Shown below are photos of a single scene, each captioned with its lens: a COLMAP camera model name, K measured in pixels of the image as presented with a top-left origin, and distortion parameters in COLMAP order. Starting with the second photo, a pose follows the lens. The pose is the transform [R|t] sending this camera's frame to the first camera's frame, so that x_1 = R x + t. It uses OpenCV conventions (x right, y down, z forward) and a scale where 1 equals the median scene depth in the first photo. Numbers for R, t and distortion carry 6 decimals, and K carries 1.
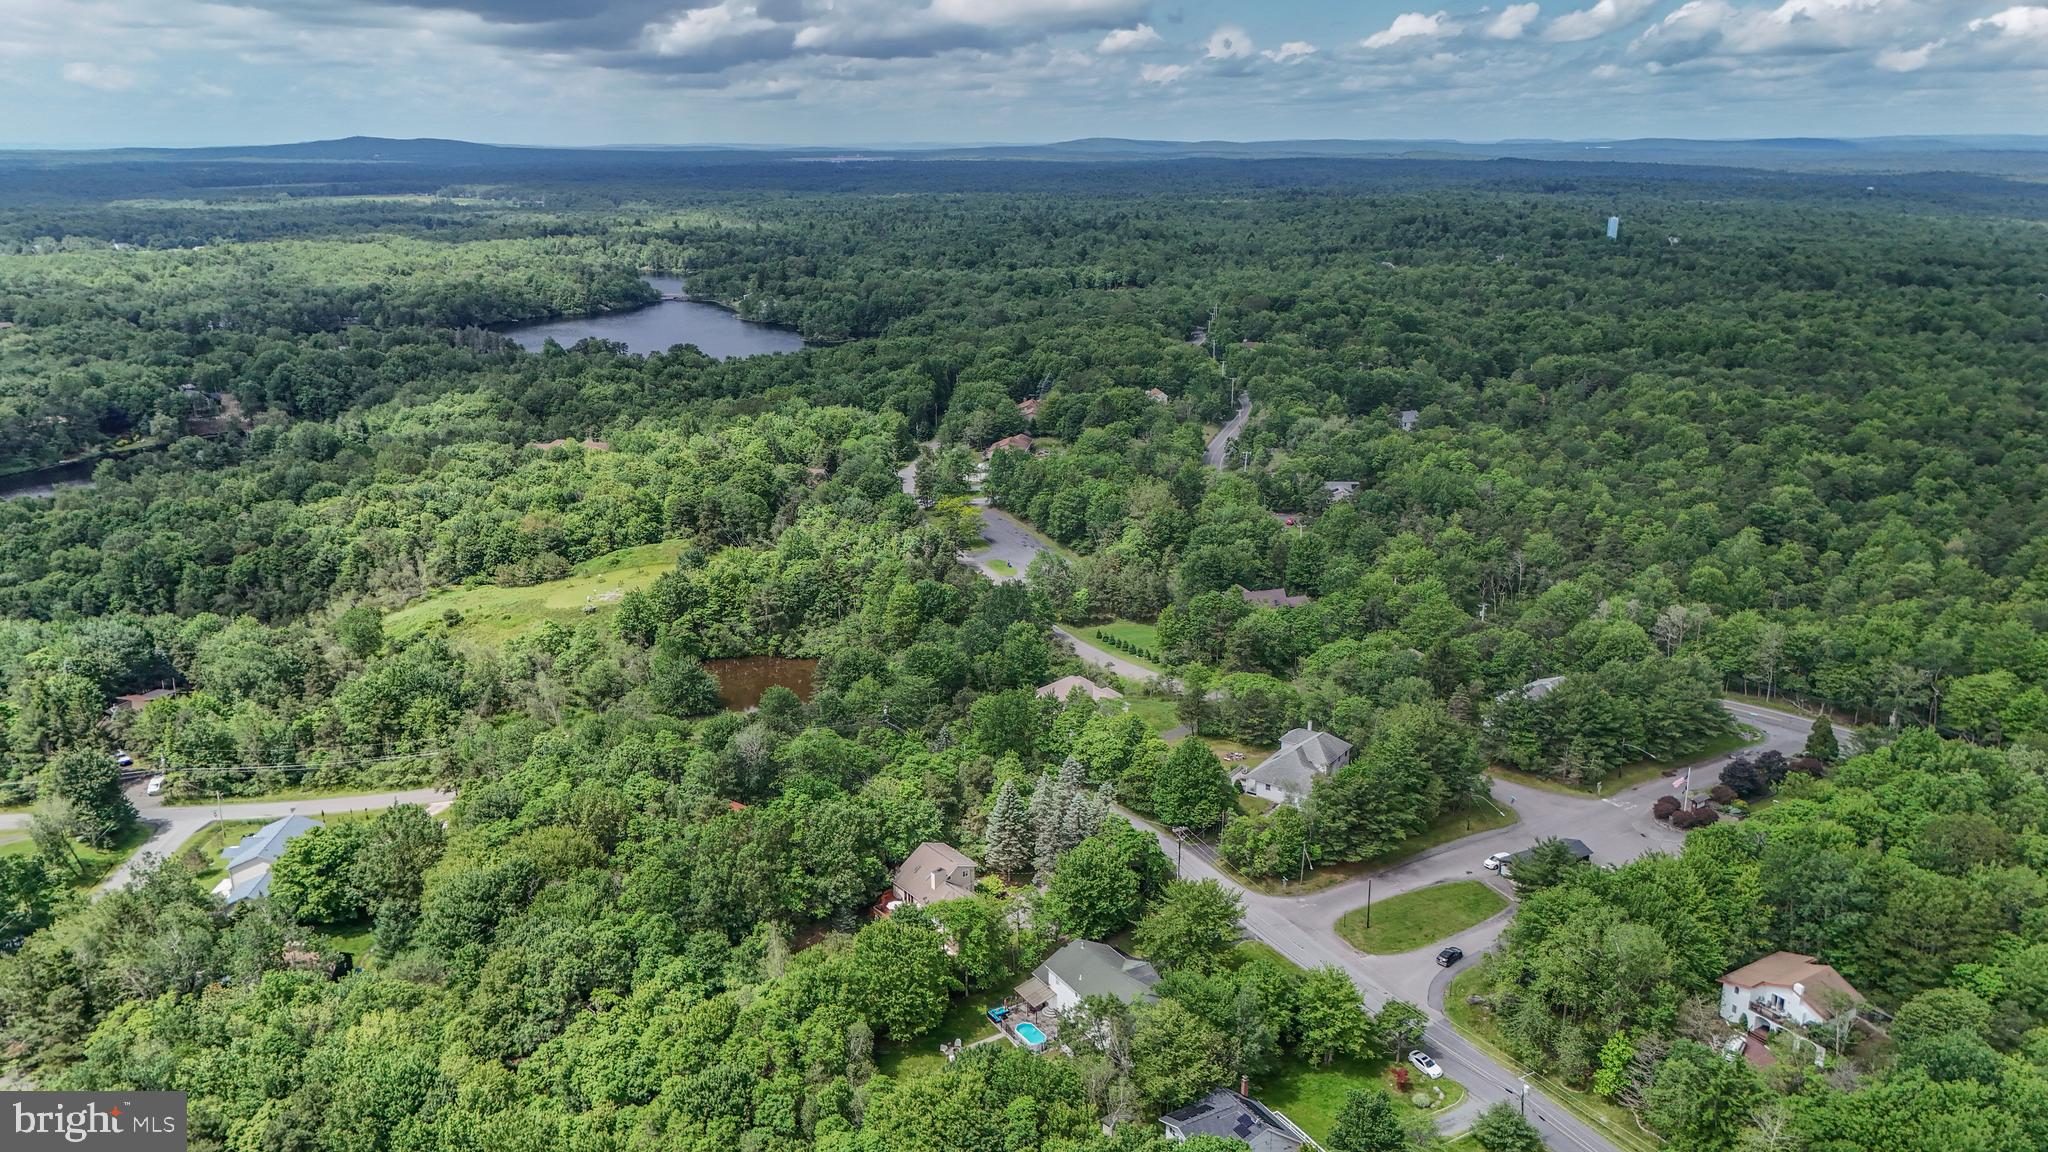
lens RADIAL K [[1500.3, 0, 1033.4], [0, 1500.3, 580.2], [0, 0, 1]] dist [0.067345, -0.073192]
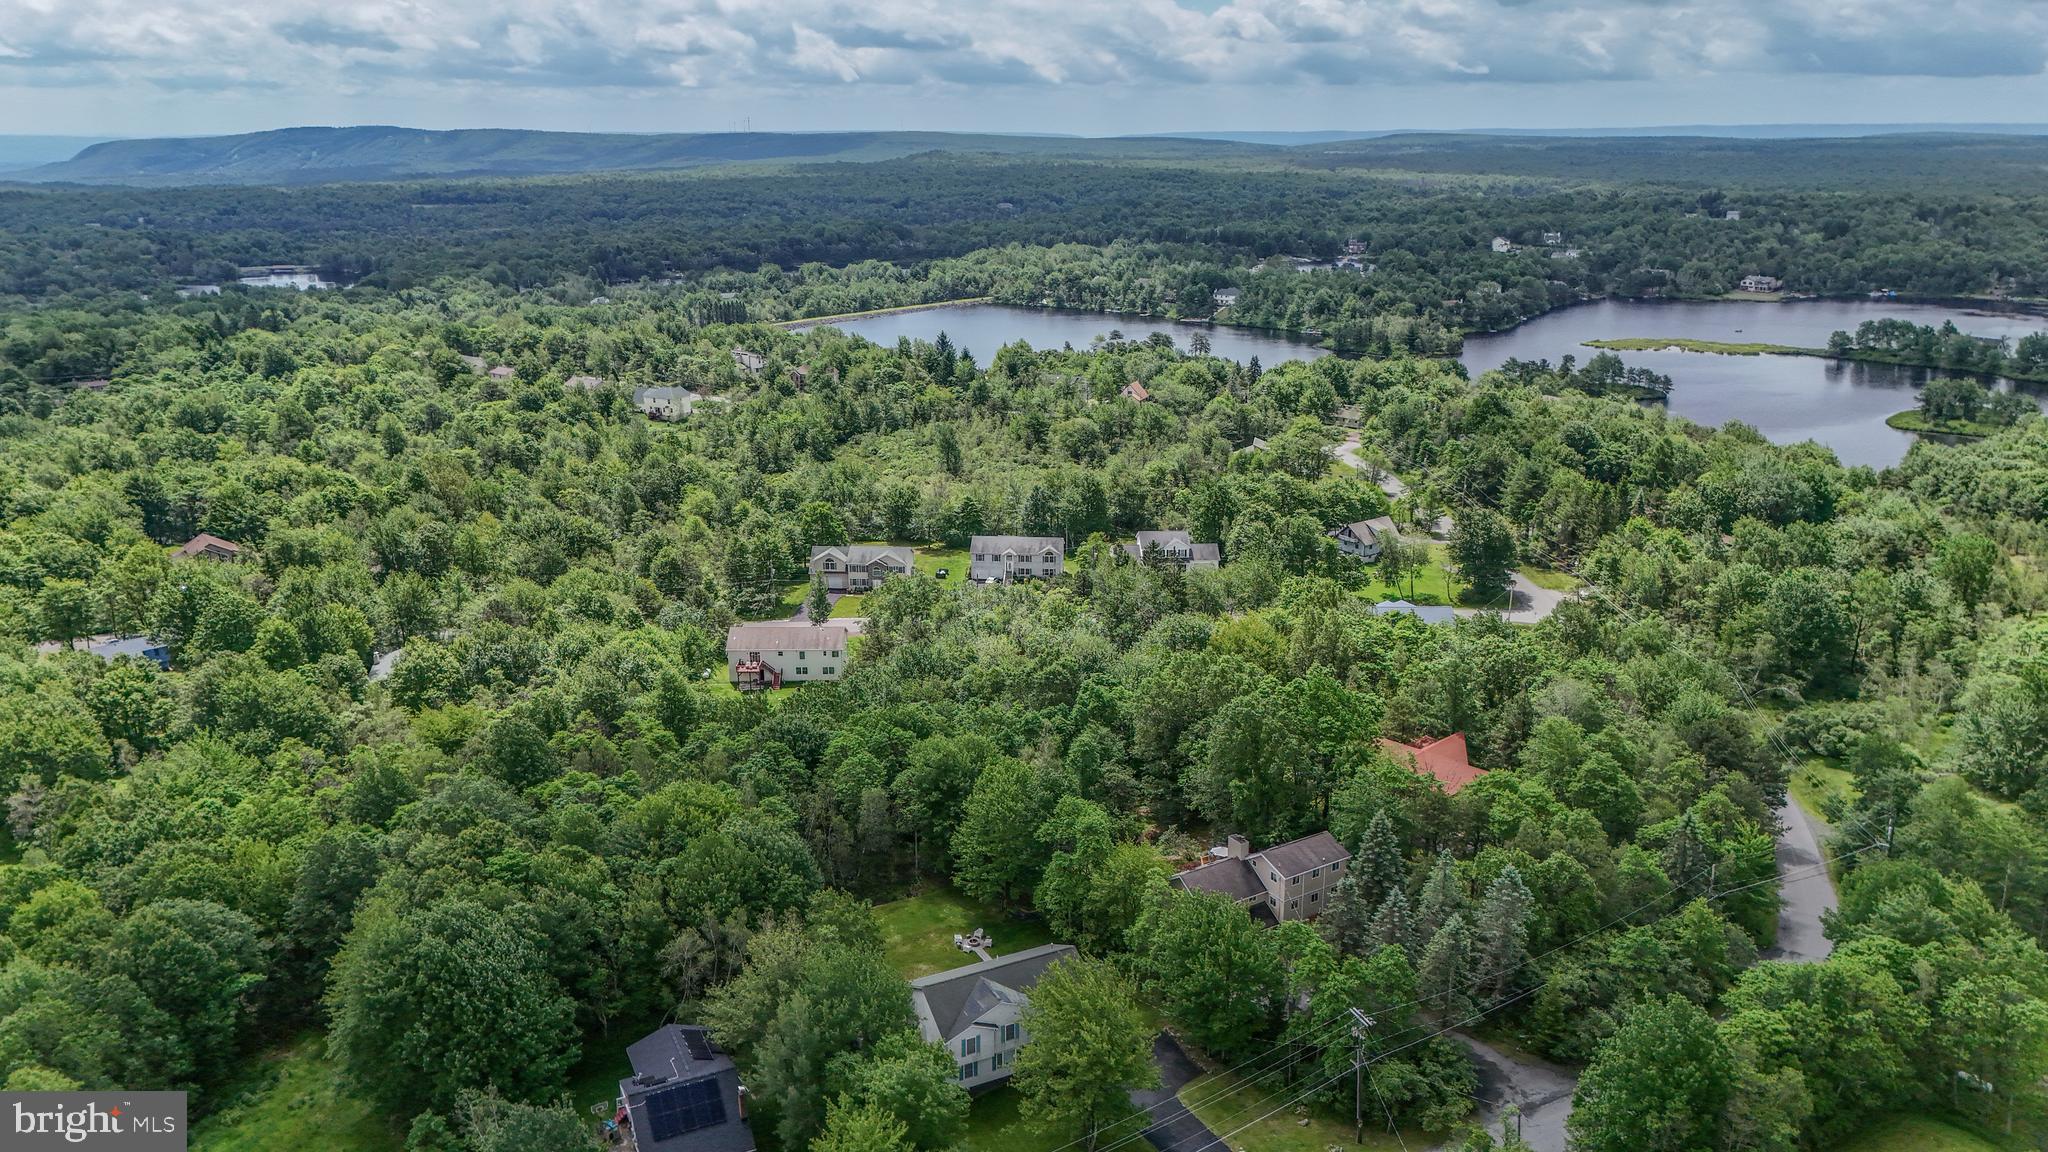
lens RADIAL K [[1500.3, 0, 1016.5], [0, 1500.3, 594.5], [0, 0, 1]] dist [0.067345, -0.073192]
pose [[-0.112385, 0.295872, -0.948593, 0.304746], [-0.273446, 0.908574, 0.315786, -0.055916], [0.955299, 0.294879, -0.021205, 0.453012]]
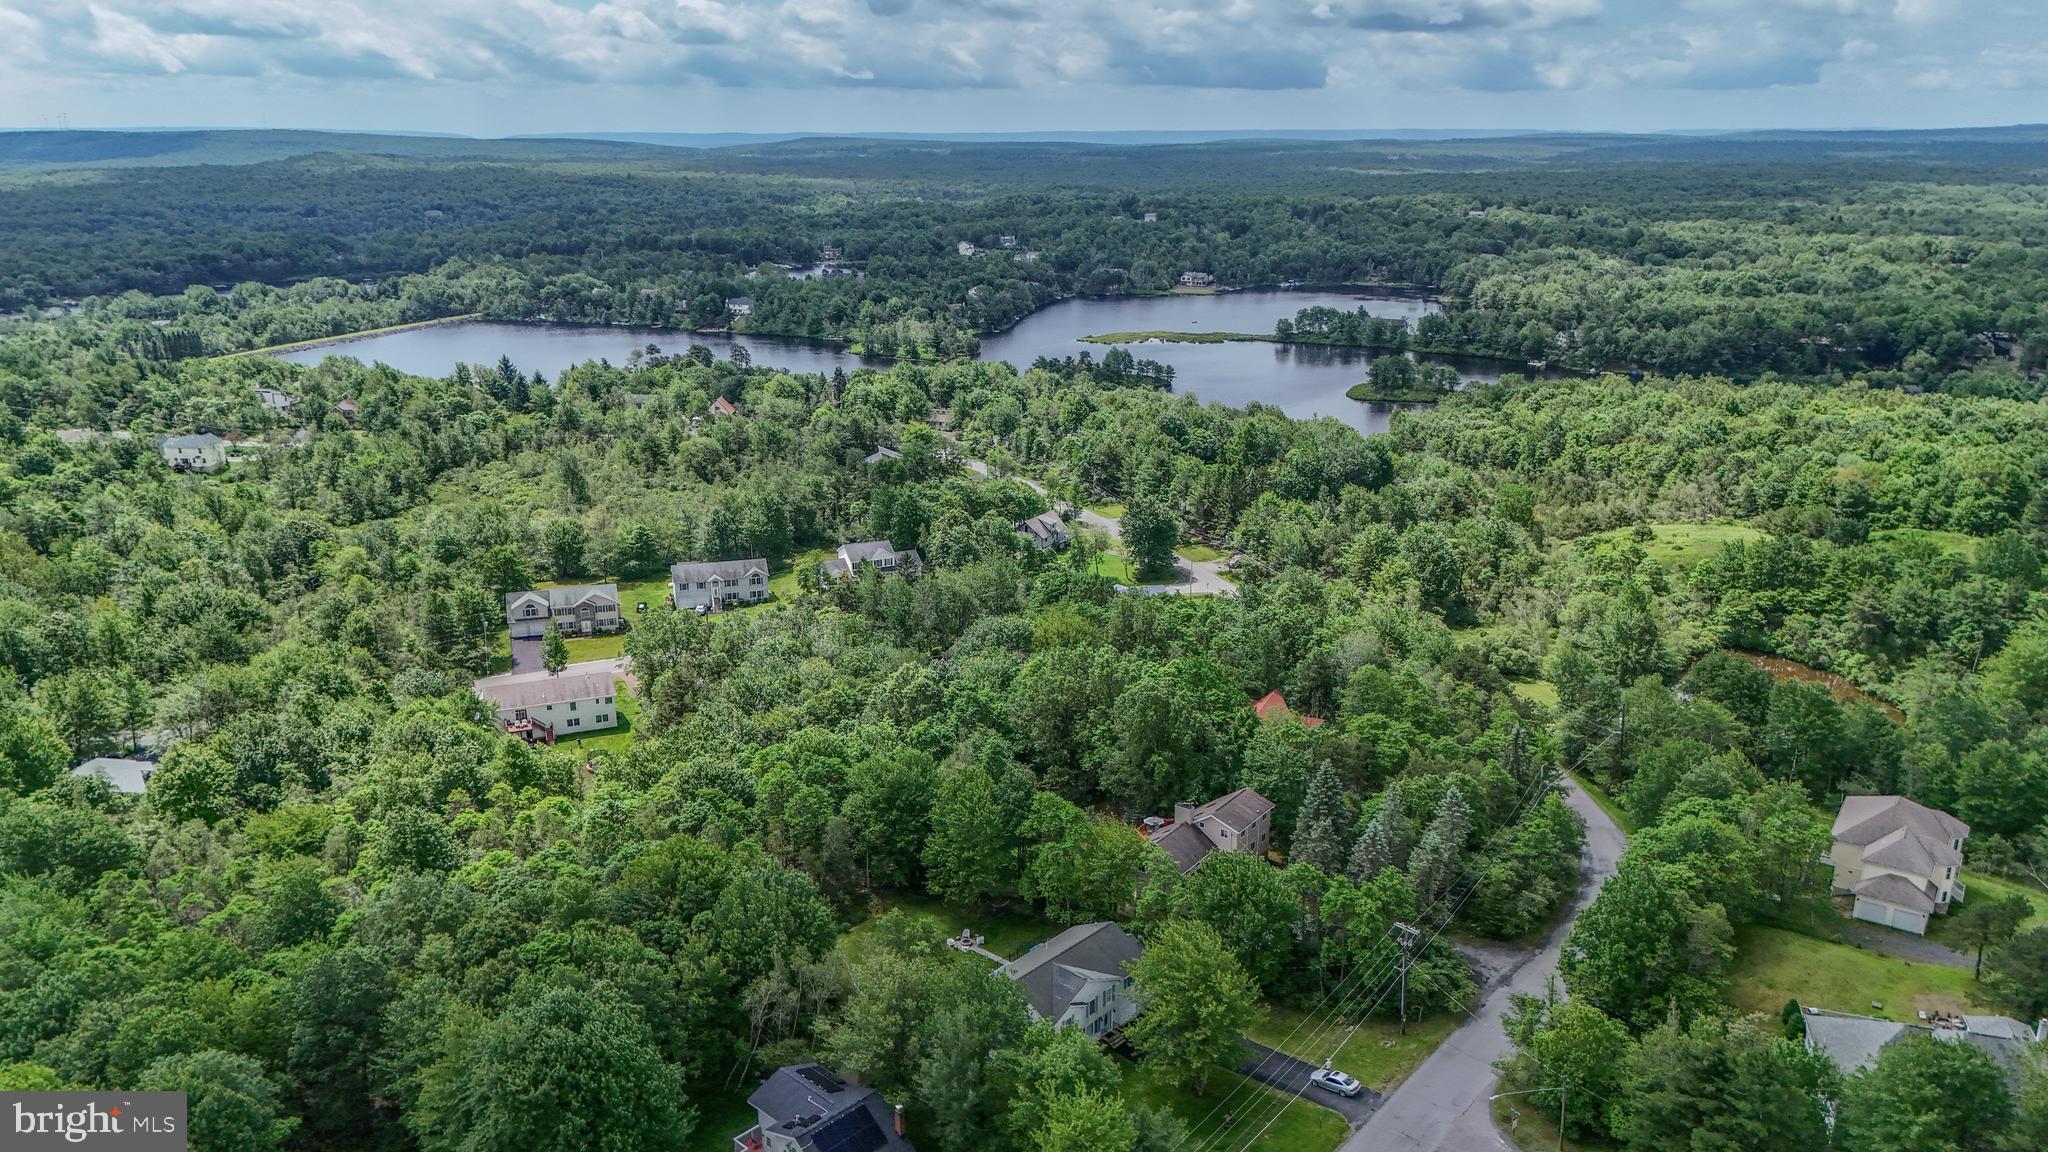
lens RADIAL K [[1500.3, 0, 1022.6], [0, 1500.3, 588.4], [0, 0, 1]] dist [0.067345, -0.073192]
pose [[0.266417, 0.283197, -0.921315, 0.320591], [-0.268710, 0.939788, 0.211172, -0.032339], [0.925644, 0.191307, 0.326473, 0.326188]]
